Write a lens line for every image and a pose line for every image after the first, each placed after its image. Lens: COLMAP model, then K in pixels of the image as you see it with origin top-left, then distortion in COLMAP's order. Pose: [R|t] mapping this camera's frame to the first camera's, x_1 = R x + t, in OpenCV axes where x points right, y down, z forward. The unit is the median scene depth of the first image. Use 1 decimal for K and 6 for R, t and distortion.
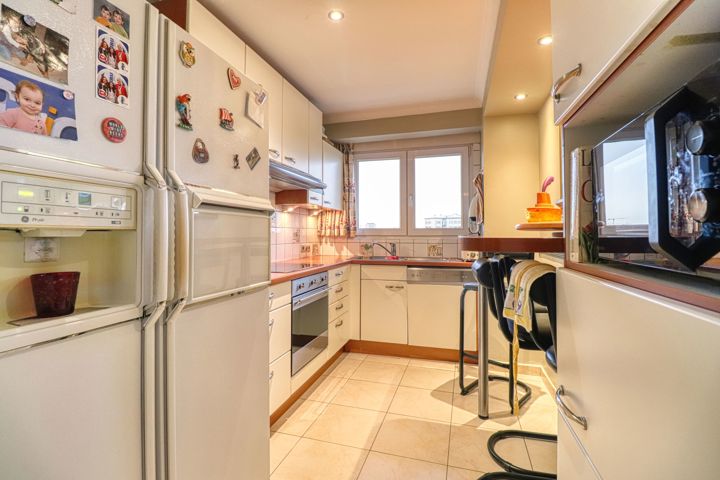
lens RADIAL K [[335.5, 0, 359.2], [0, 335.5, 234.3], [0, 0, 1]] dist [-0.007957, -0.002160]
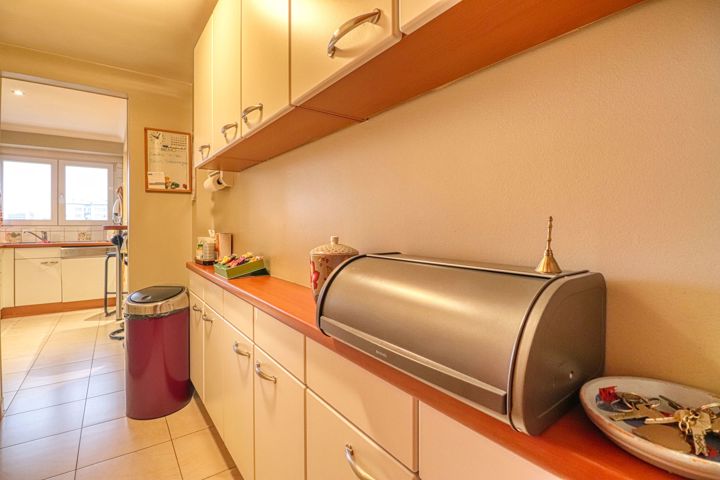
lens RADIAL K [[335.5, 0, 352.9], [0, 335.5, 220.8], [0, 0, 1]] dist [-0.007957, -0.002160]
pose [[0.603654, 0.009865, 0.797185, -0.202998], [-0.004054, 0.999948, -0.009305, -0.006872], [-0.797236, 0.002385, 0.603663, -0.714845]]
